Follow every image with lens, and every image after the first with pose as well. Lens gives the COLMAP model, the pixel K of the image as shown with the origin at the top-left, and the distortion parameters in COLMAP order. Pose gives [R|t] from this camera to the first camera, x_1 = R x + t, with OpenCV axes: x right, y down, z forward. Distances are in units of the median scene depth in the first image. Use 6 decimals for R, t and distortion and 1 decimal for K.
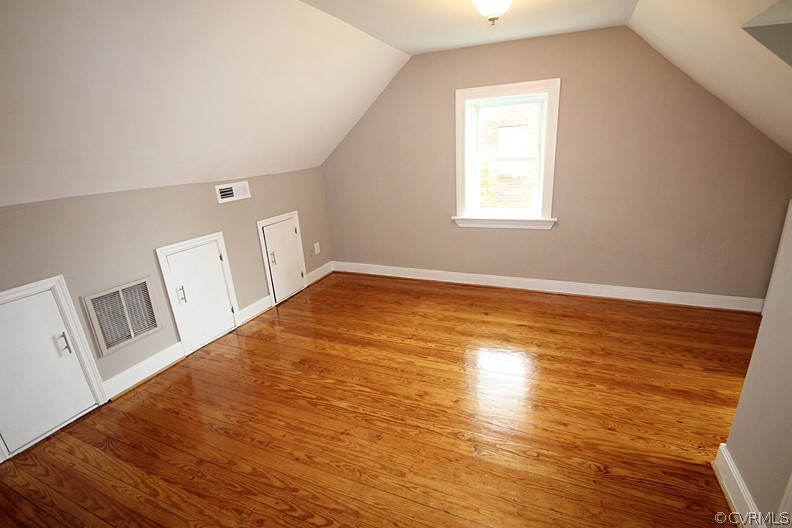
lens RADIAL K [[356.0, 0, 377.6], [0, 356.0, 260.3], [0, 0, 1]] dist [0.000157, -0.000078]
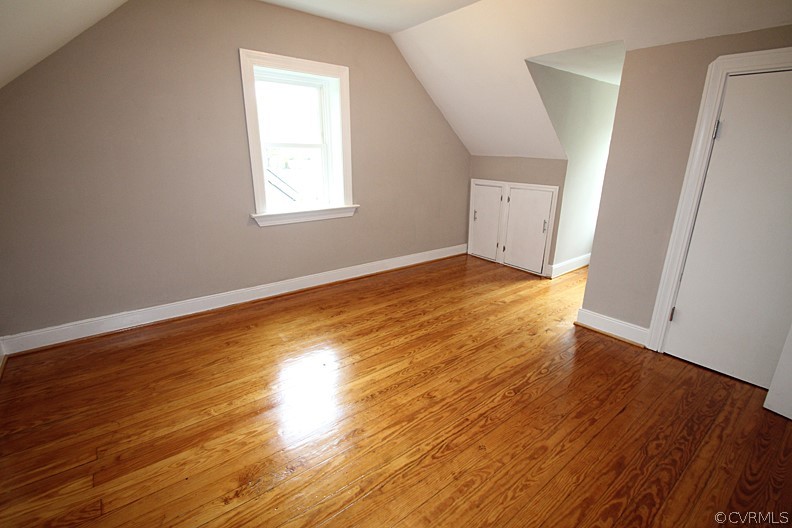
lens RADIAL K [[373.9, 0, 411.7], [0, 373.9, 264.0], [0, 0, 1]] dist [-0.004012, -0.000896]
pose [[0.451881, -0.199111, 0.869574, -0.407162], [0.228479, 0.968092, 0.102938, -0.024963], [-0.862323, 0.152163, 0.482955, 0.359229]]
